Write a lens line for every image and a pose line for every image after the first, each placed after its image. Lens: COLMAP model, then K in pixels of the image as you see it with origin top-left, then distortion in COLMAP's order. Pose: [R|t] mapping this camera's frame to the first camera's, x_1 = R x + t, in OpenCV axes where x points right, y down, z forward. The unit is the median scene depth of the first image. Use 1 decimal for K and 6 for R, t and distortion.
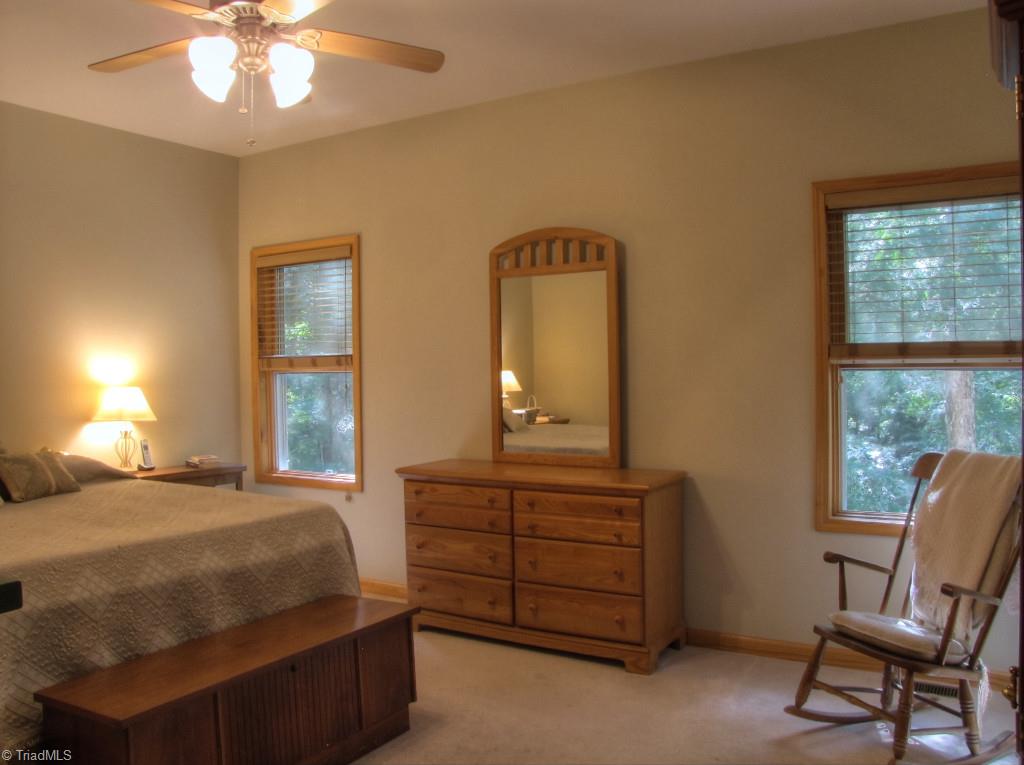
lens RADIAL K [[852.6, 0, 512.0], [0, 852.6, 382.5], [0, 0, 1]] dist [-0.095778, 0.008894]
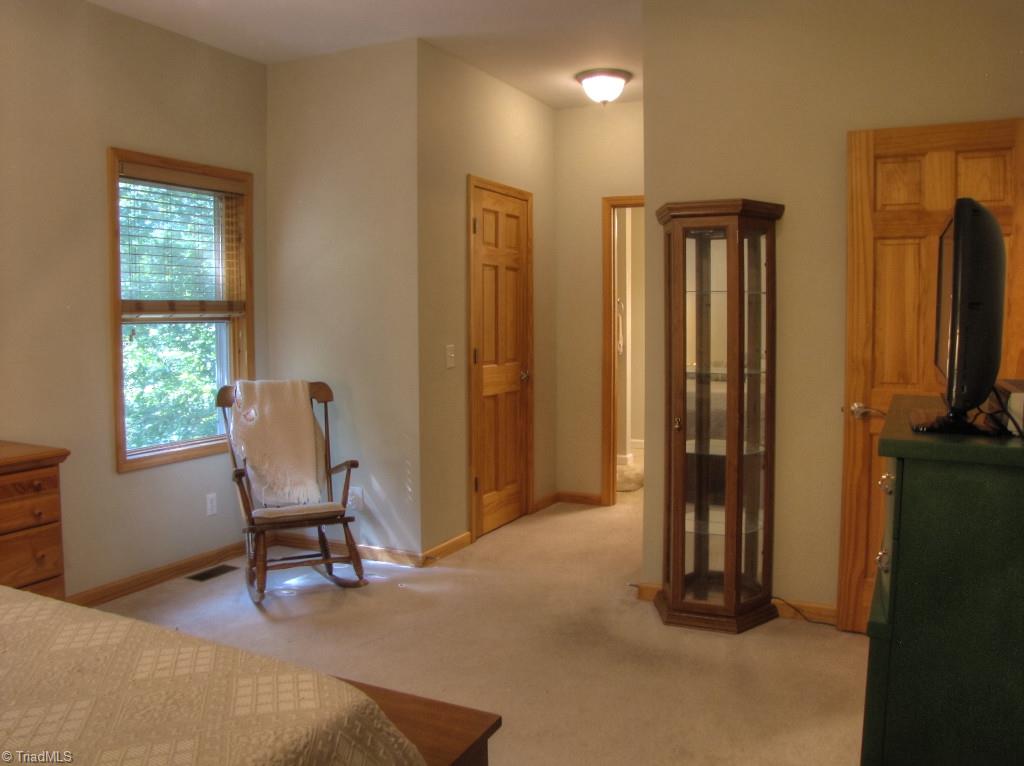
lens RADIAL K [[852.6, 0, 512.0], [0, 852.6, 383.0], [0, 0, 1]] dist [-0.095778, 0.008894]
pose [[-0.077031, -0.067419, 0.994747, -0.745494], [0.016993, 0.997477, 0.068920, -0.003733], [-0.996884, 0.022213, -0.075691, 0.580456]]
